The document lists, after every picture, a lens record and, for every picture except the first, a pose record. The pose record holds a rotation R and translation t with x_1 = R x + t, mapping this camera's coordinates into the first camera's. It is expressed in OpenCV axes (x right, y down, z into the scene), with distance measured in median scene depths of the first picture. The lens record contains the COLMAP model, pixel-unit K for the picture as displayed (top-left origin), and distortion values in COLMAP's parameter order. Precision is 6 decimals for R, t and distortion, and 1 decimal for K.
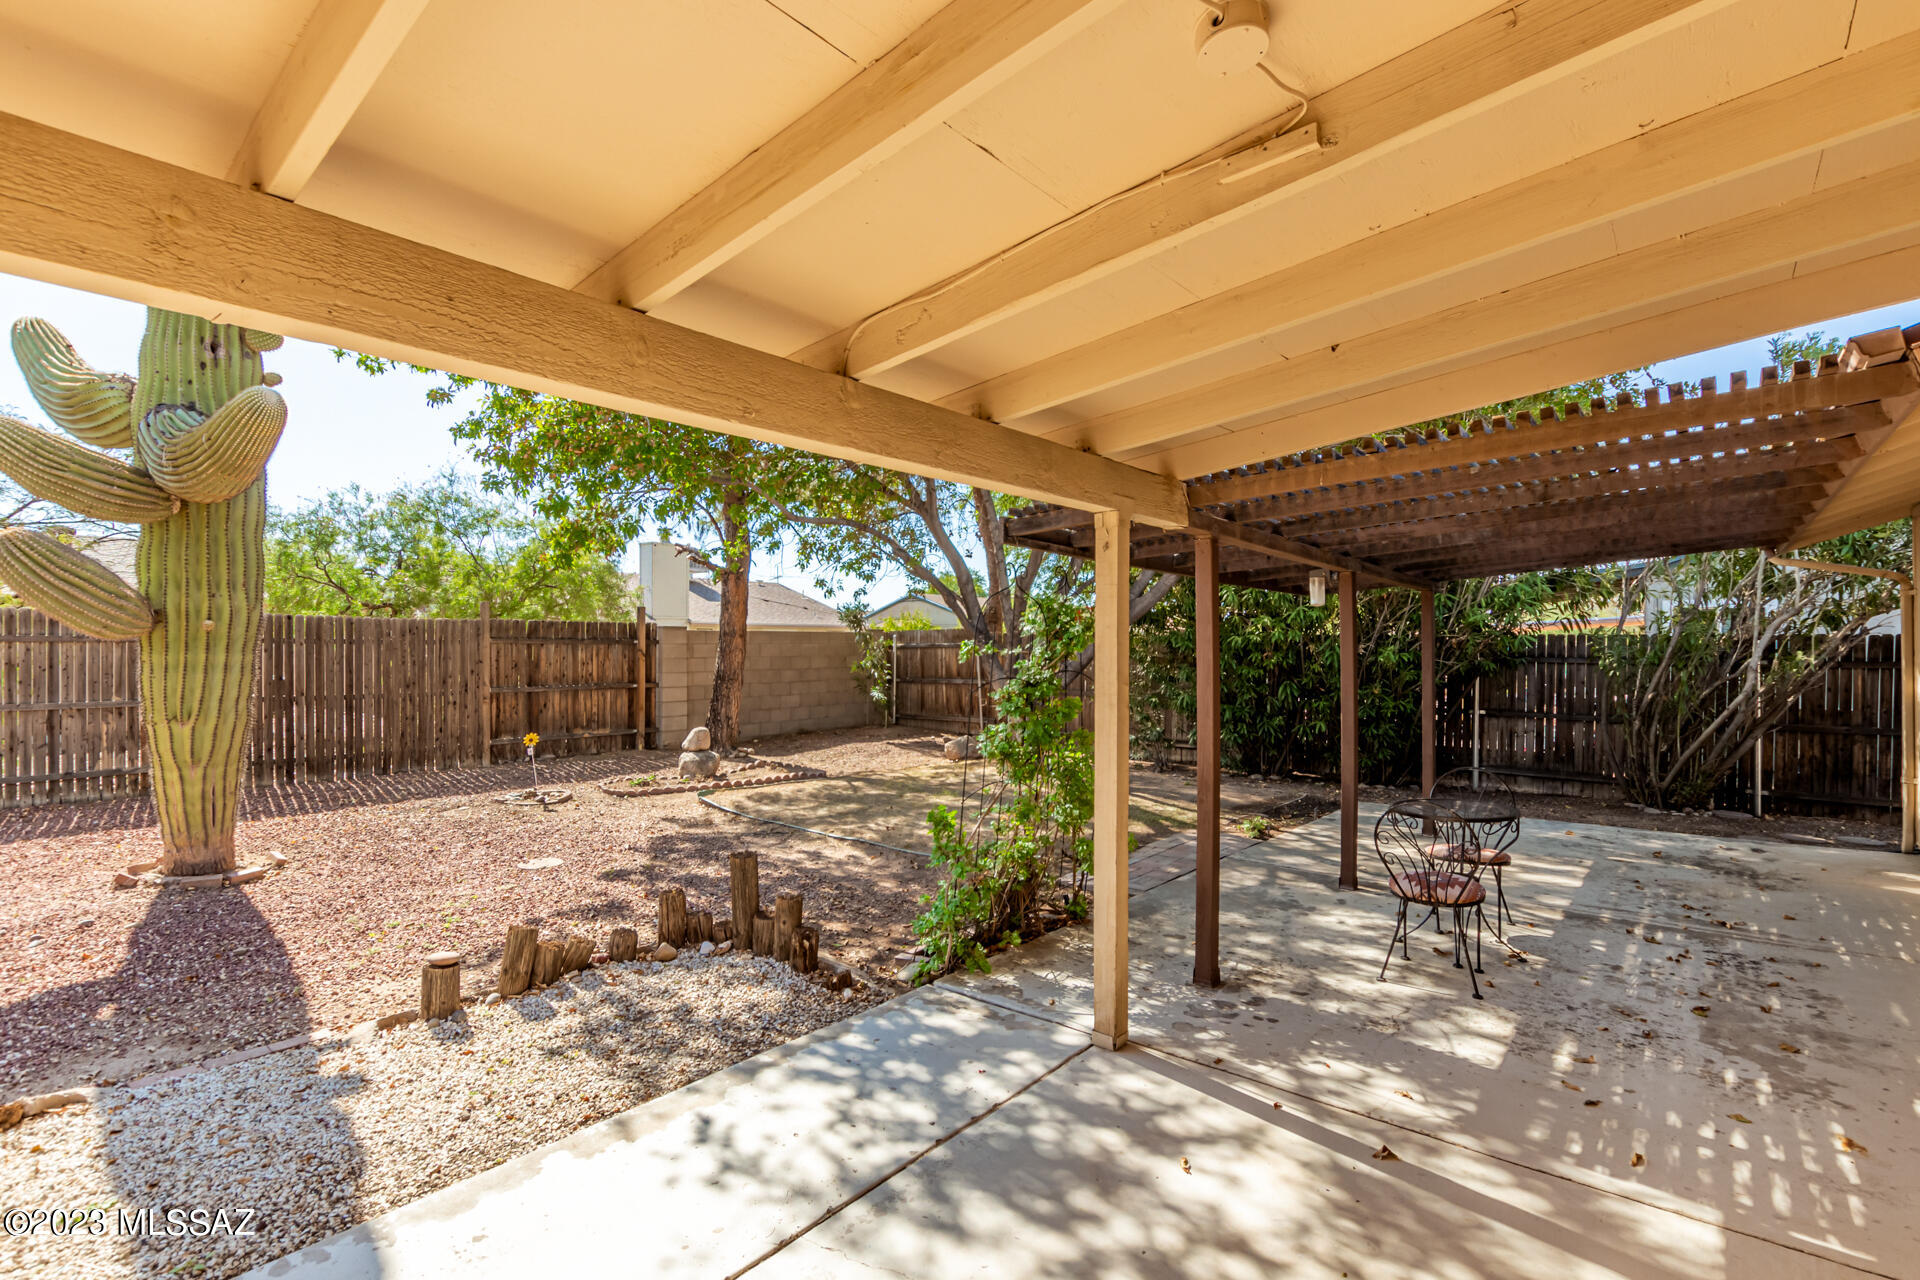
lens RADIAL K [[884.5, 0, 968.2], [0, 884.5, 641.5], [0, 0, 1]] dist [0.001409, -0.001540]
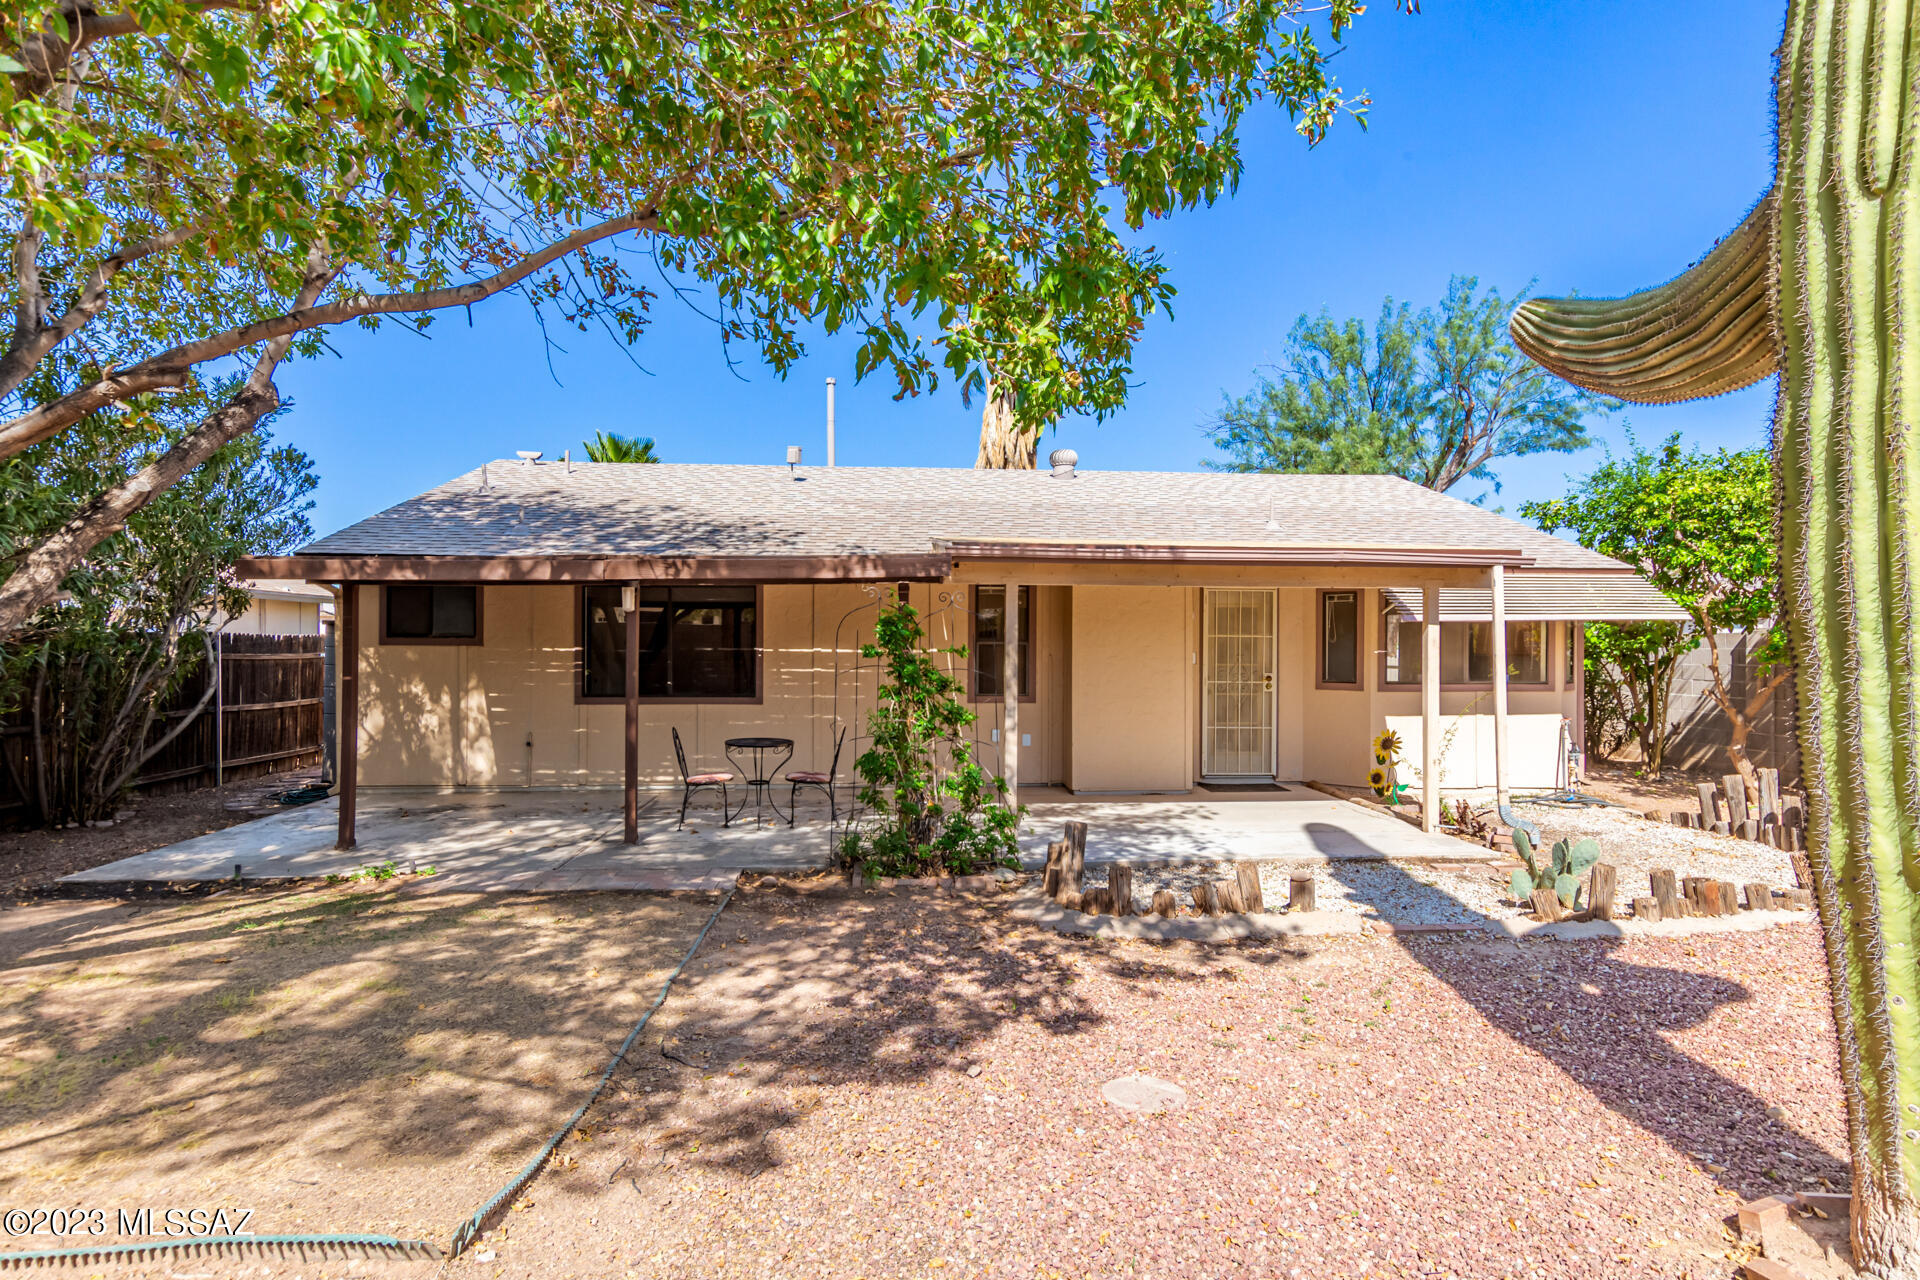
lens RADIAL K [[1088.9, 0, 964.1], [0, 1088.9, 660.8], [0, 0, 1]] dist [0.013467, 0.001363]
pose [[-0.700425, -0.004890, 0.713709, -1.114618], [-0.005282, 0.999985, 0.001669, 0.019447], [-0.713706, -0.002601, -0.700440, 2.000458]]
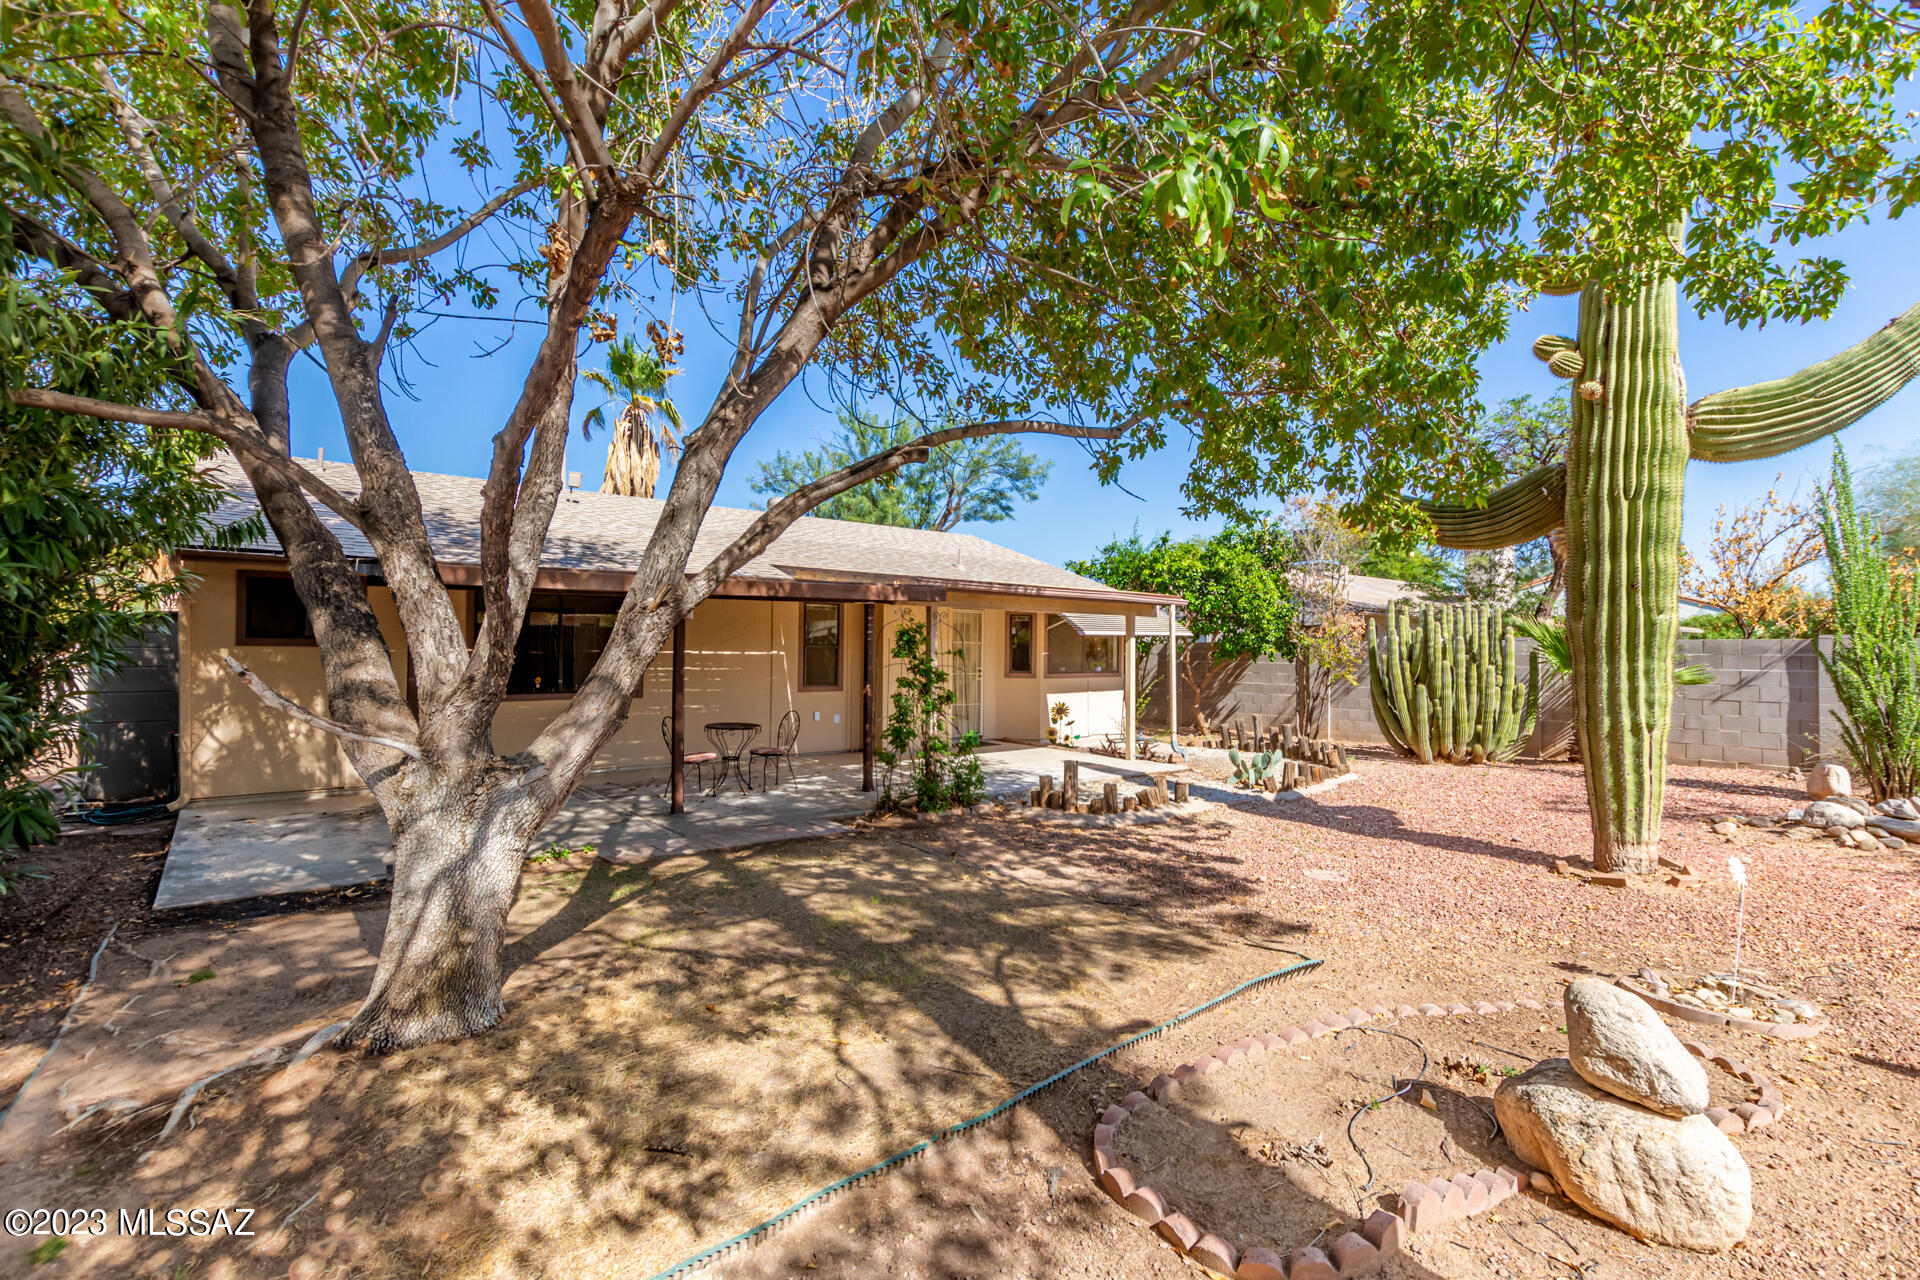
lens RADIAL K [[868.7, 0, 964.0], [0, 868.7, 652.1], [0, 0, 1]] dist [0.001671, -0.000198]
pose [[-0.979074, -0.001585, 0.203497, -0.376150], [-0.003072, 0.999971, -0.006992, 0.017141], [-0.203480, -0.007470, -0.979051, 2.693538]]
